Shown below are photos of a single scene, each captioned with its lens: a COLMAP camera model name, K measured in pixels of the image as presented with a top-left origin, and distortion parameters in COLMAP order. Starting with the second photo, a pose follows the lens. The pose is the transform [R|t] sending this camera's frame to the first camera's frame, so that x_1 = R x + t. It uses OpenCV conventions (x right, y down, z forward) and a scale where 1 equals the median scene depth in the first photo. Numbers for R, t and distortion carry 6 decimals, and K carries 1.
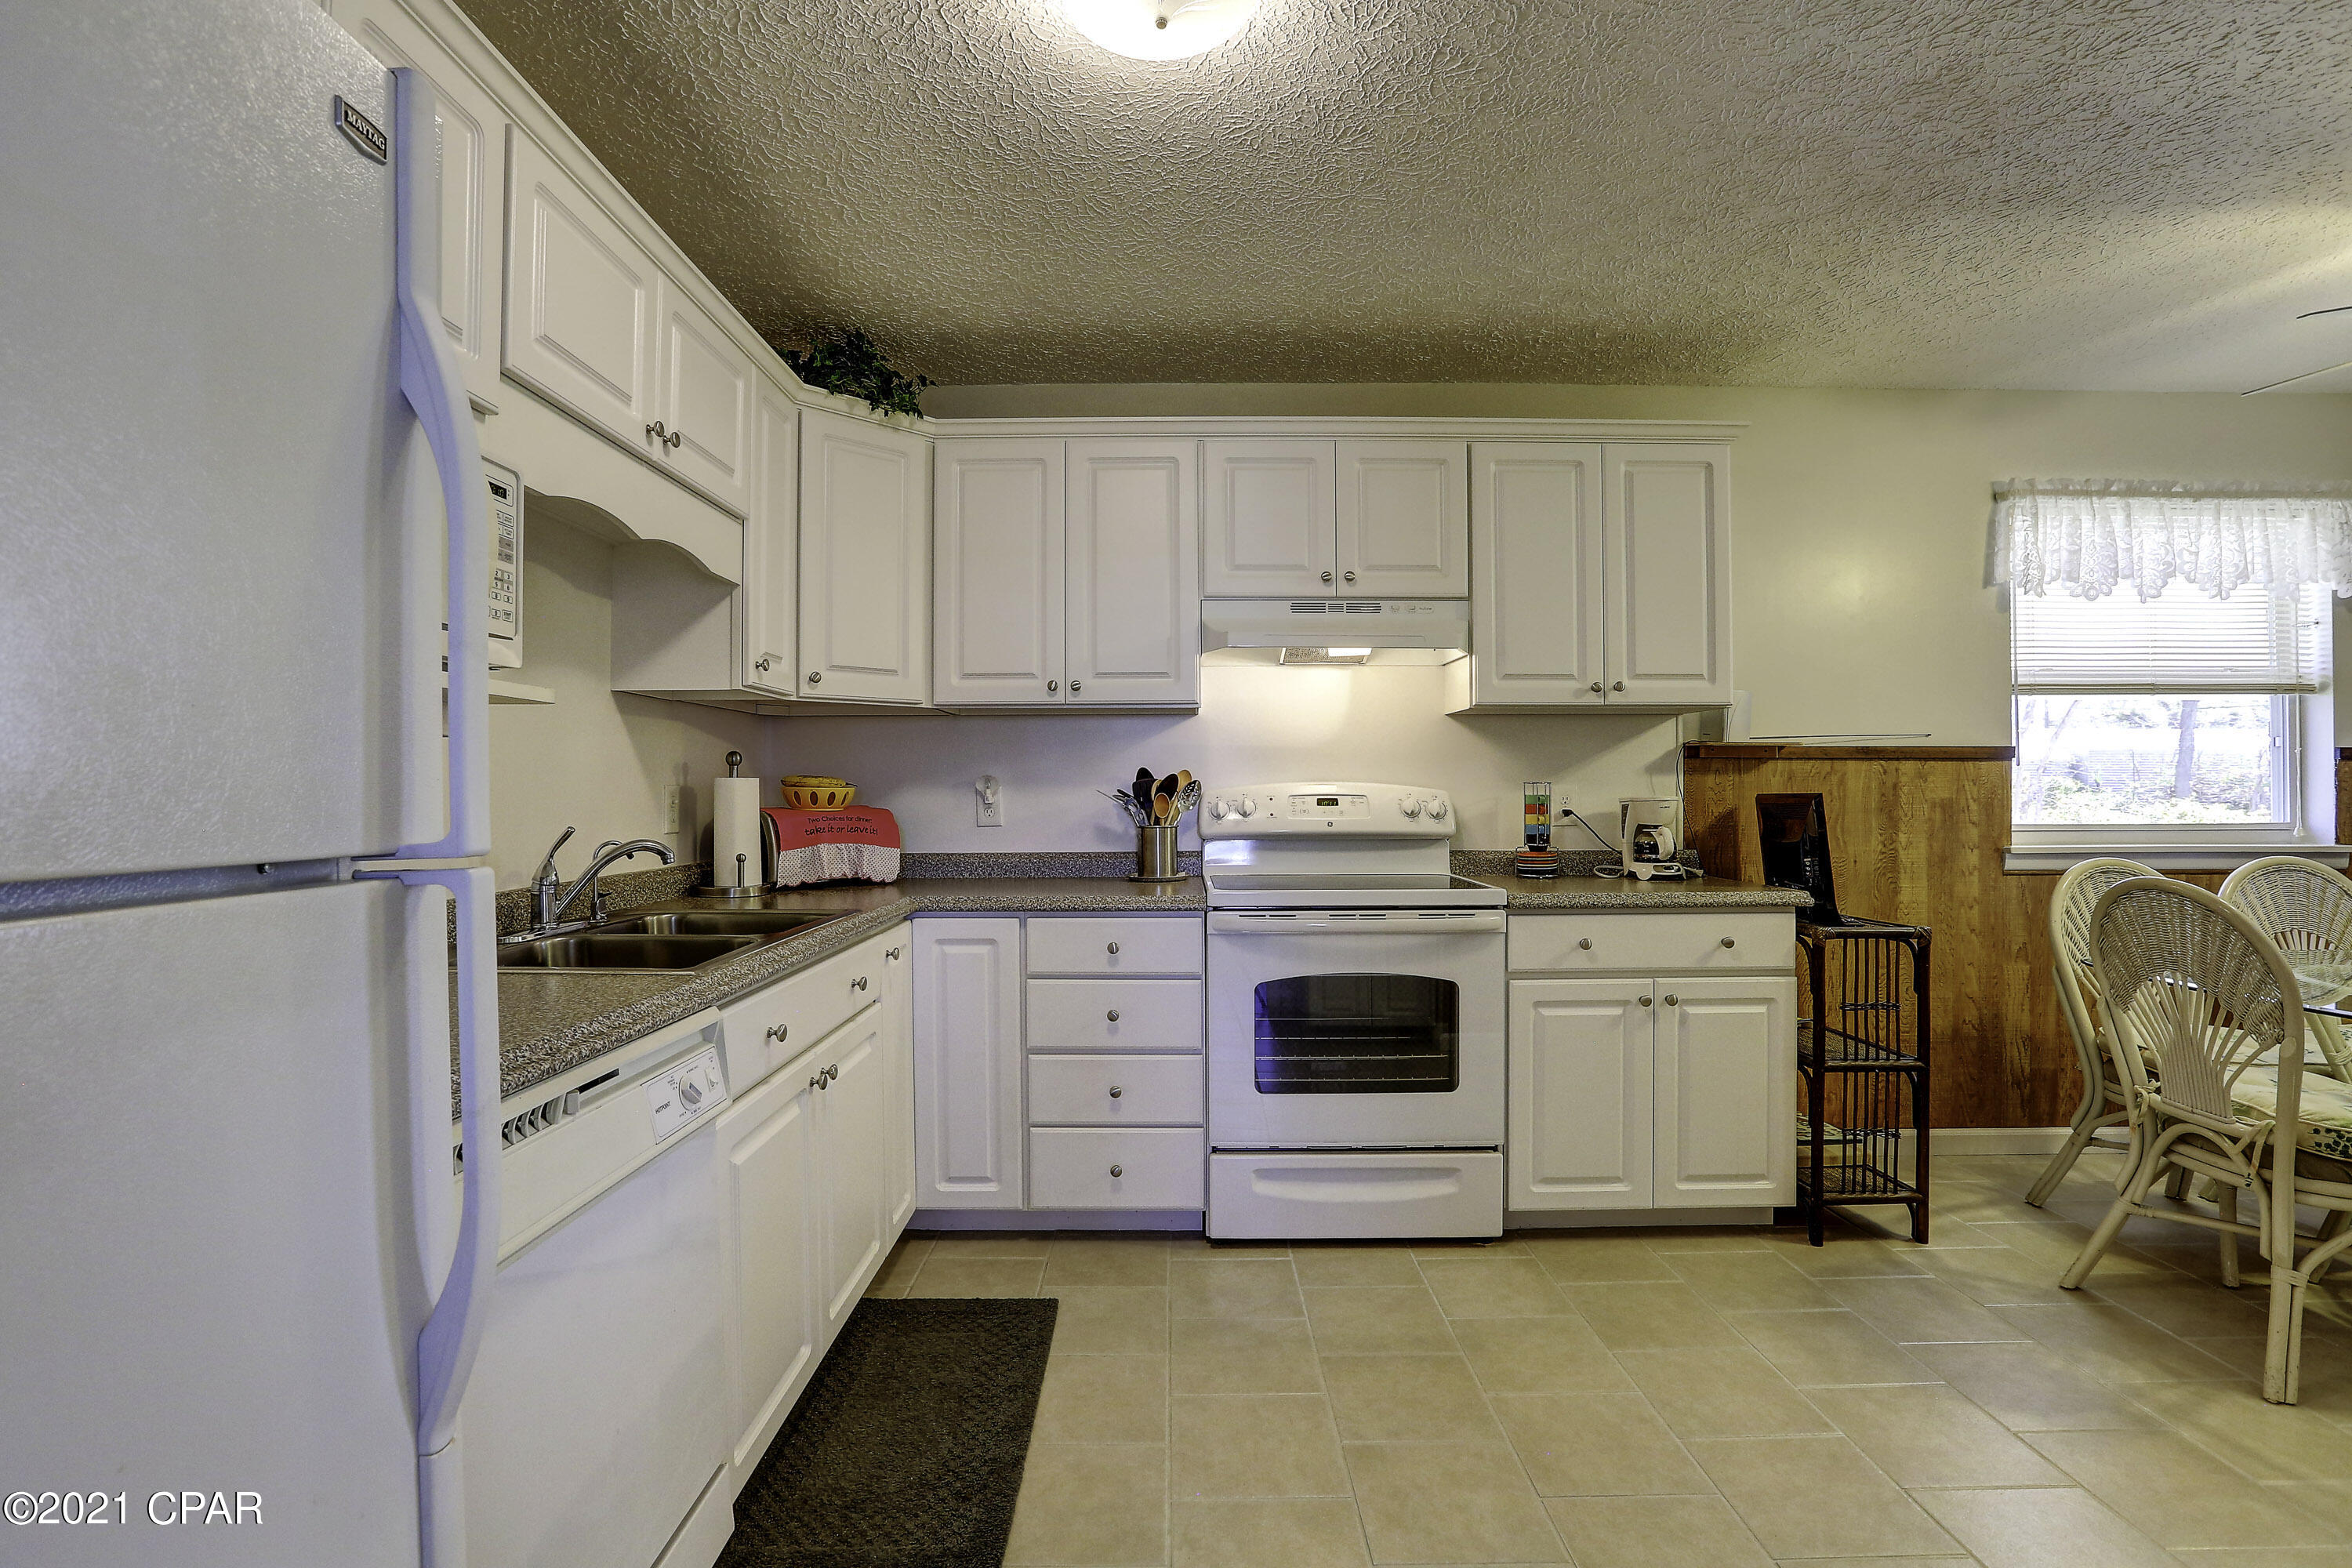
lens RADIAL K [[1095.1, 0, 1186.7], [0, 1095.1, 787.0], [0, 0, 1]] dist [0.000224, 0.000208]
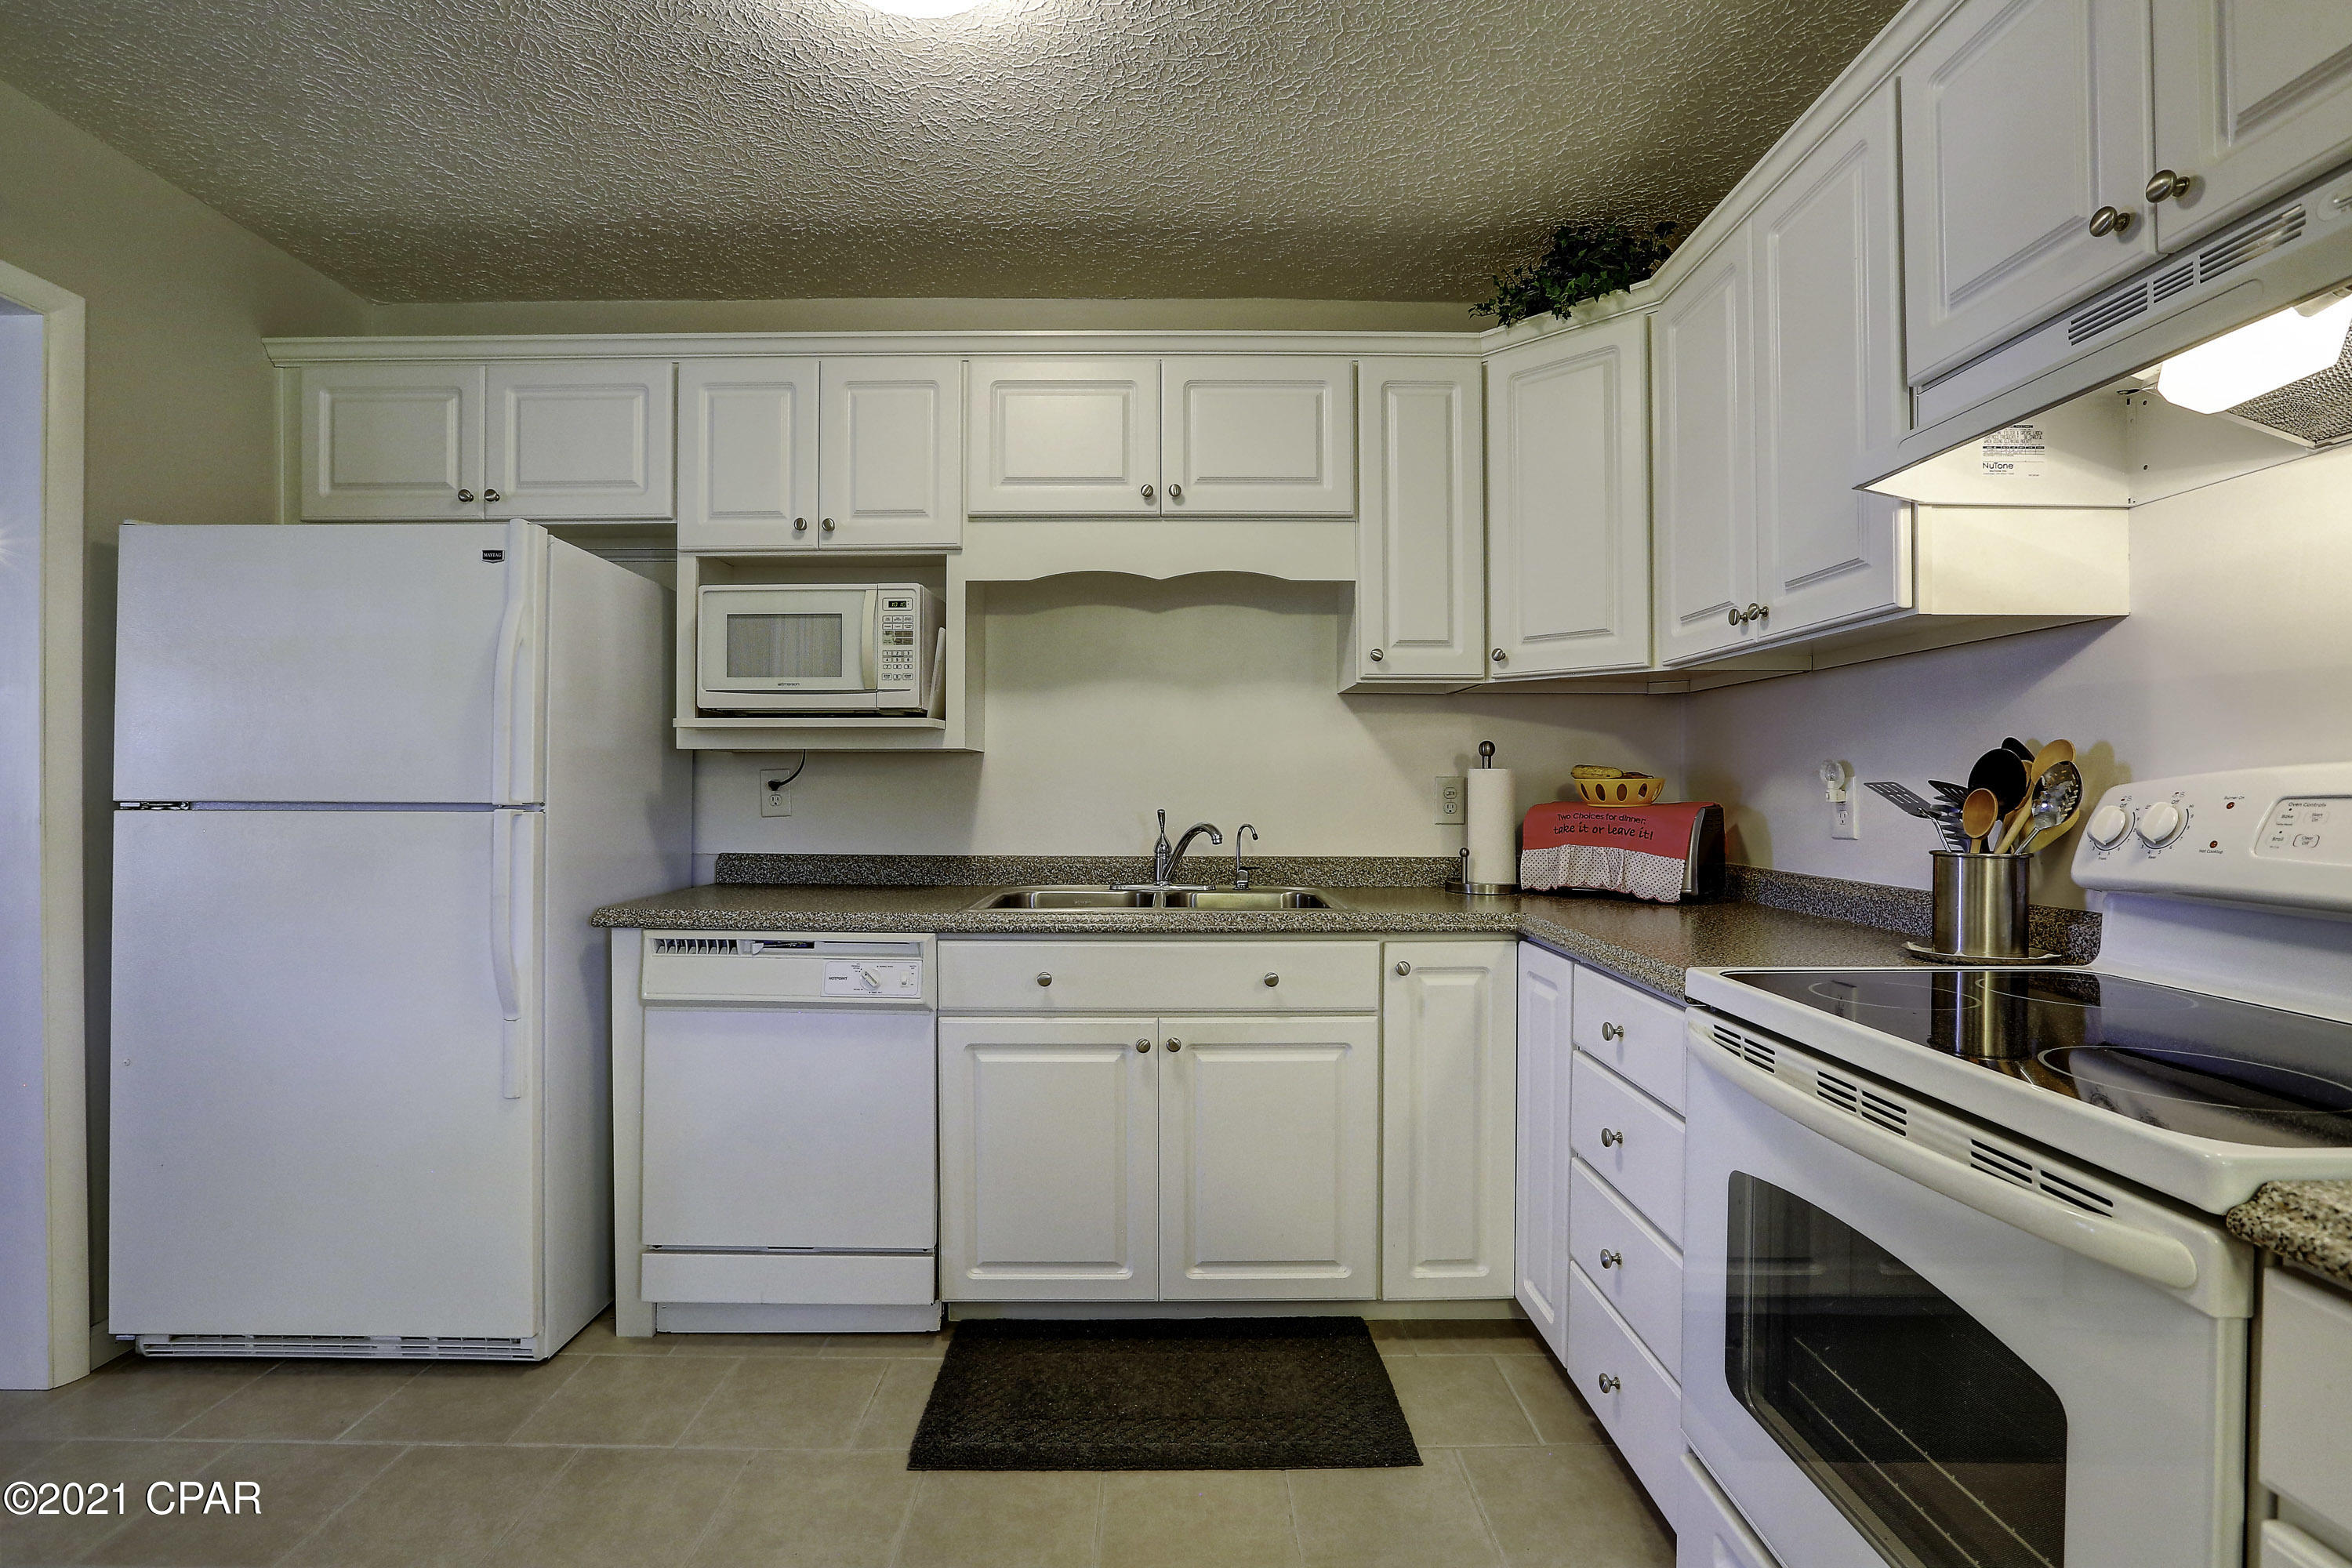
lens RADIAL K [[1095.1, 0, 1186.7], [0, 1095.1, 787.0], [0, 0, 1]] dist [0.000224, 0.000208]
pose [[0.006584, 0.006941, -0.999954, 0.531973], [0.001664, 0.999974, 0.006952, 0.000352], [0.999977, -0.001710, 0.006572, 0.715327]]
